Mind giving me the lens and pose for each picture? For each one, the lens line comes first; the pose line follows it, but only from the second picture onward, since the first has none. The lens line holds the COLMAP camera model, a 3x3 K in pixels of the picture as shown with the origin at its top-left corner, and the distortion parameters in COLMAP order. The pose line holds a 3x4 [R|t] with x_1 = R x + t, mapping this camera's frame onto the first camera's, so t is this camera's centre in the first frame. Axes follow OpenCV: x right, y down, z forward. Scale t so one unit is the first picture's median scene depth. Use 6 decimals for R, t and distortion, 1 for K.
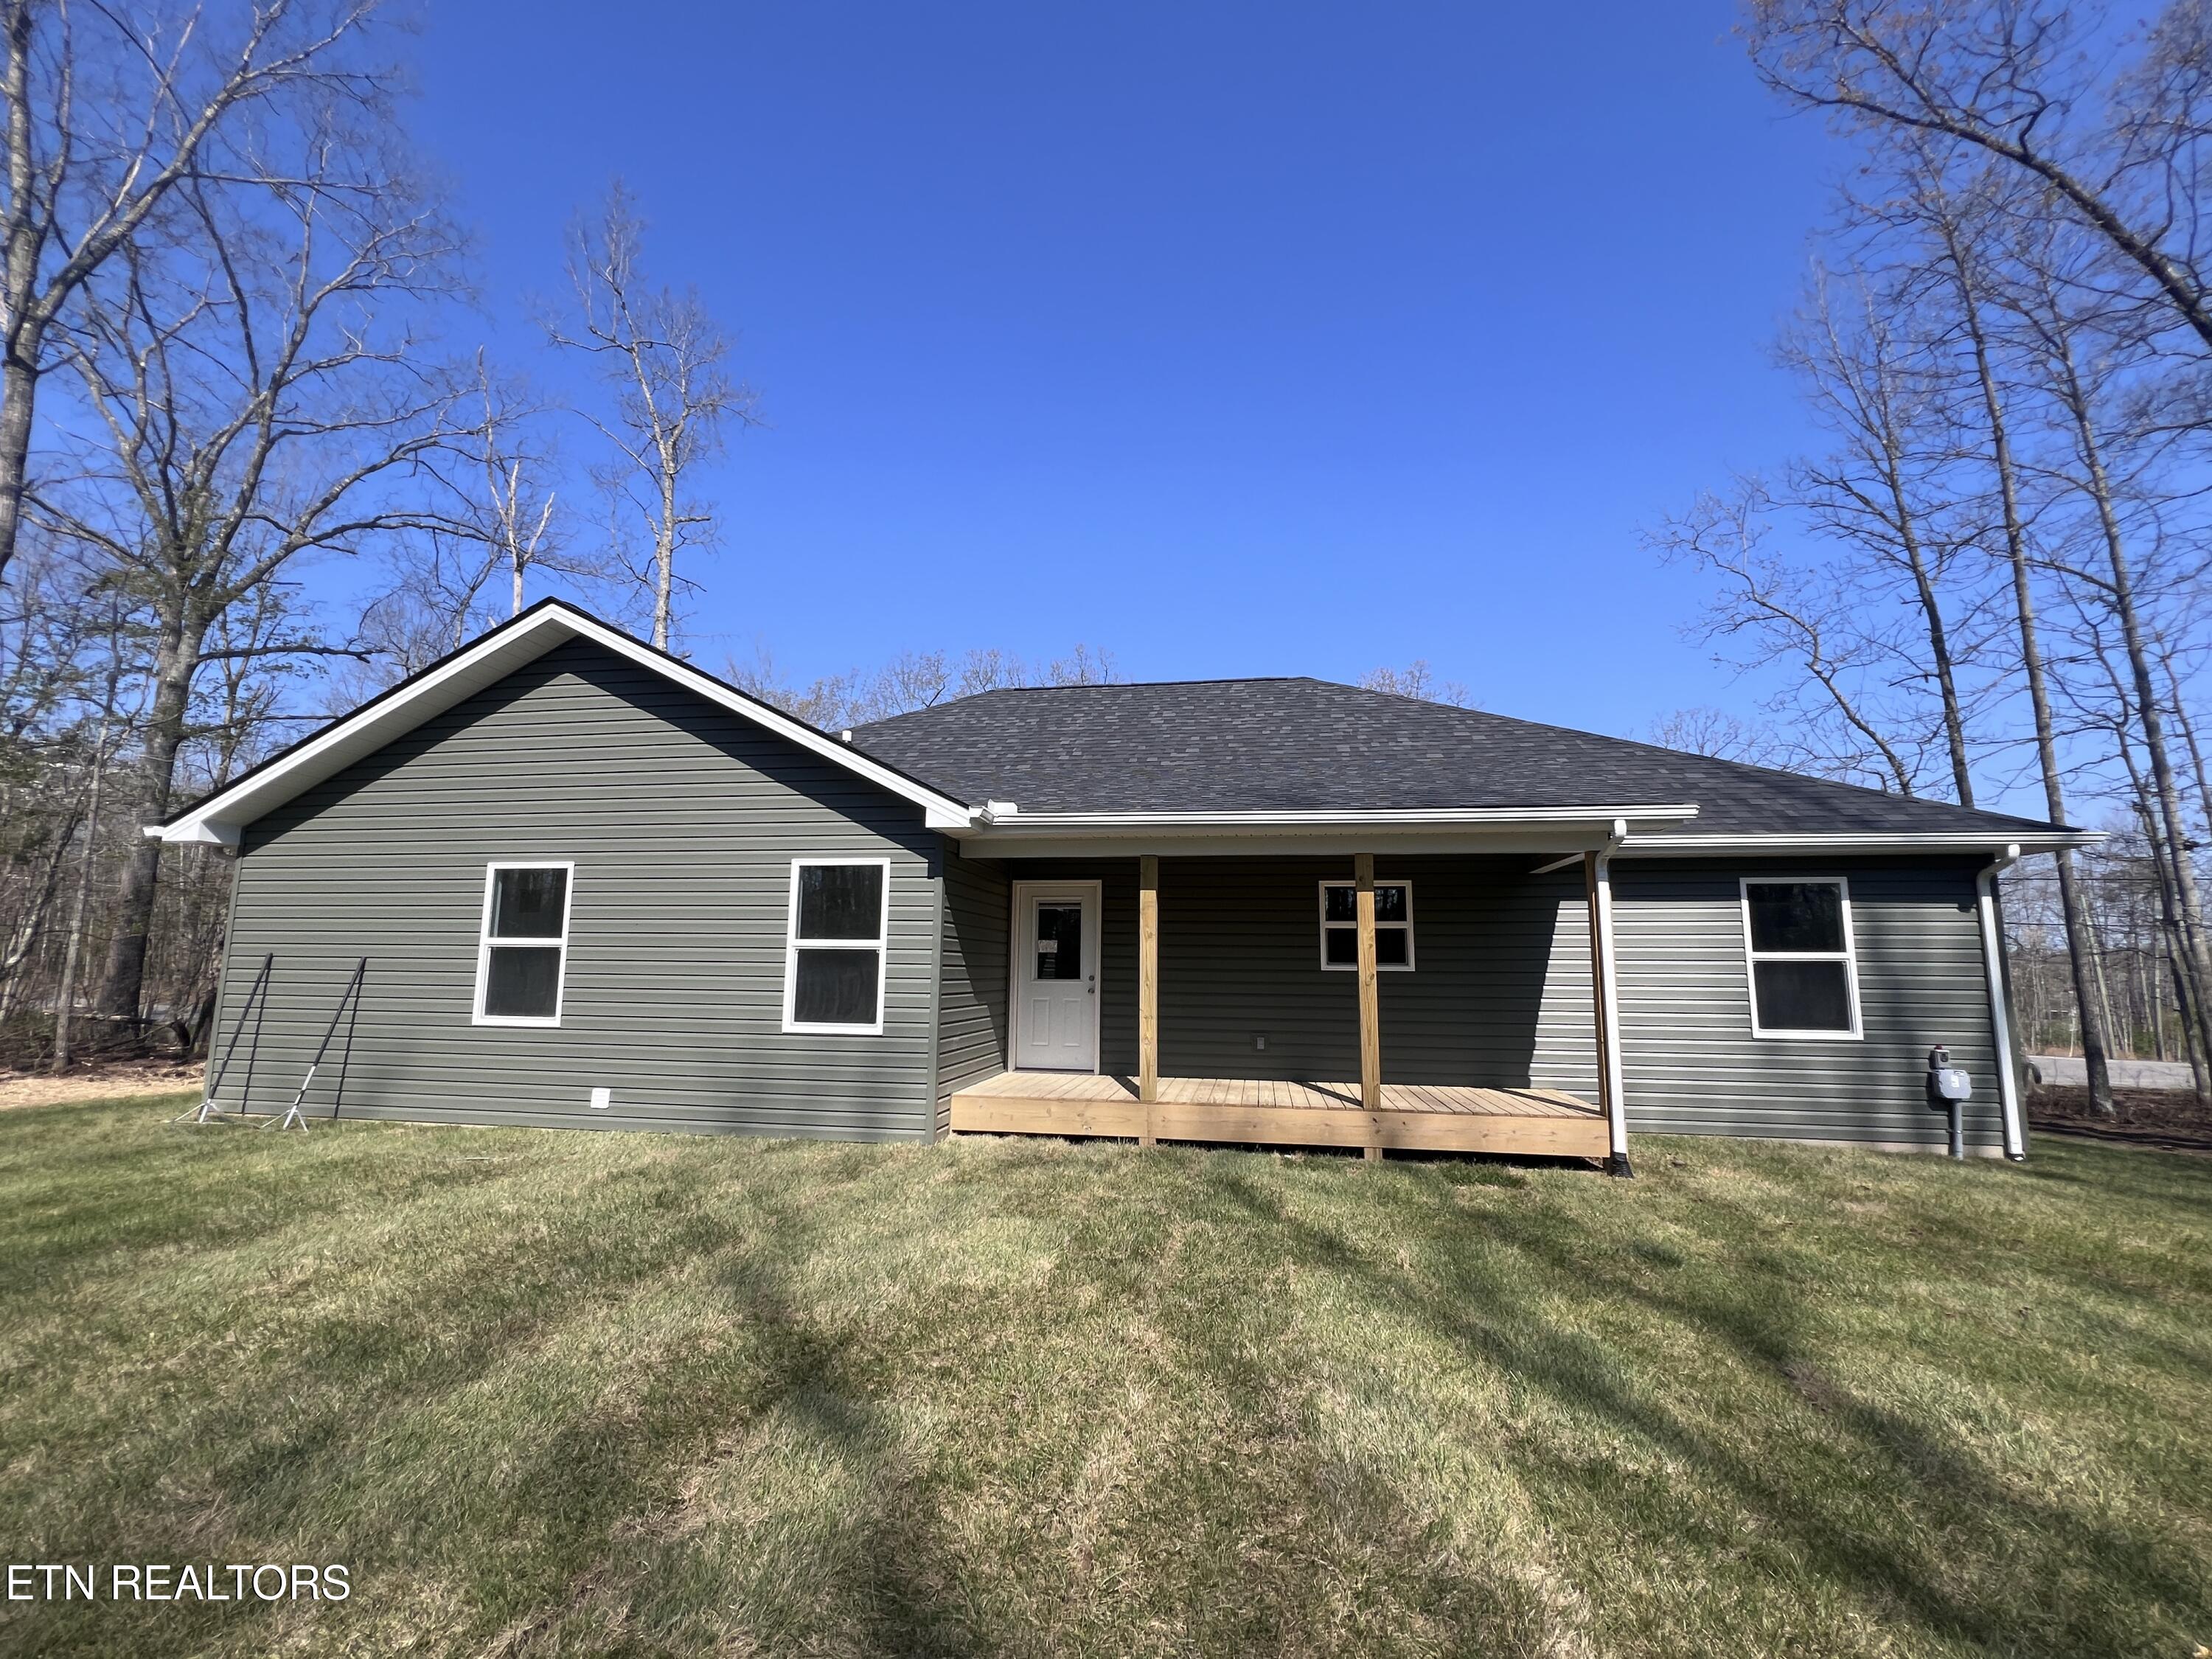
lens RADIAL K [[912.2, 0, 1122.0], [0, 912.2, 833.1], [0, 0, 1]] dist [0.002422, -0.004286]
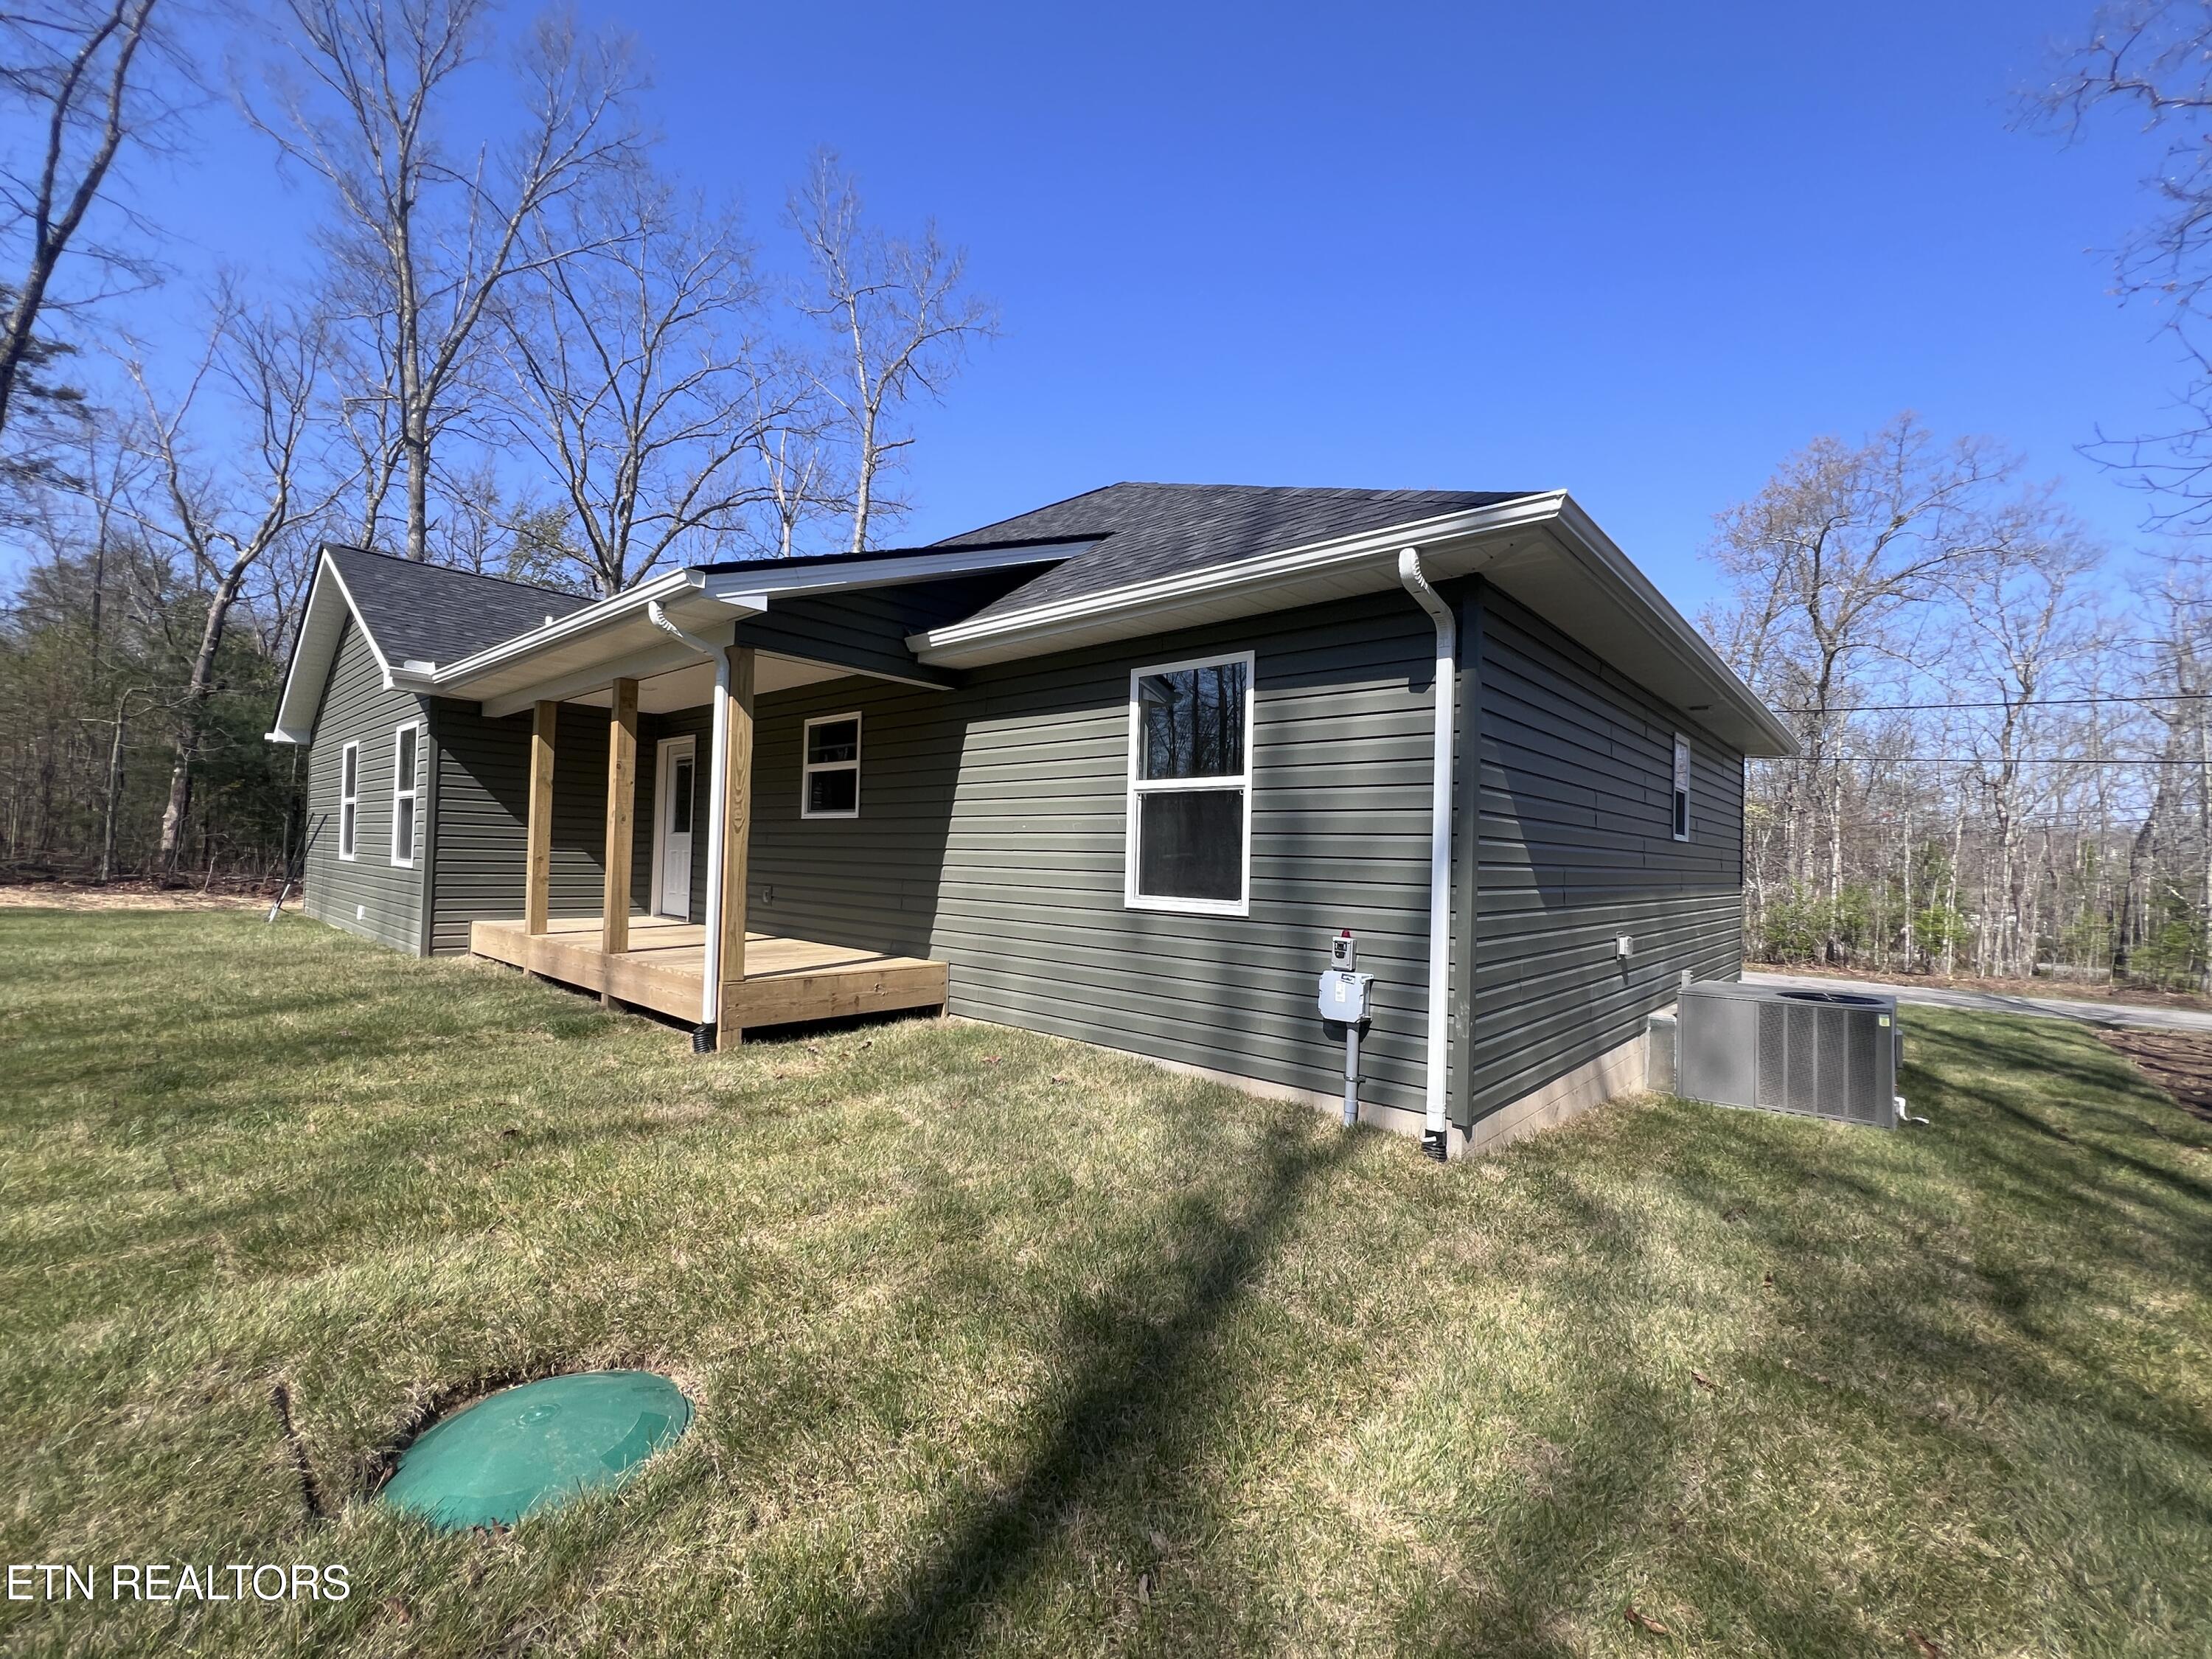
lens RADIAL K [[912.2, 0, 1122.0], [0, 912.2, 833.1], [0, 0, 1]] dist [0.002422, -0.004286]
pose [[0.846455, -0.001712, -0.532458, 0.625922], [0.064632, 0.992931, 0.099554, 0.061346], [0.528524, -0.118682, 0.840581, 0.261183]]
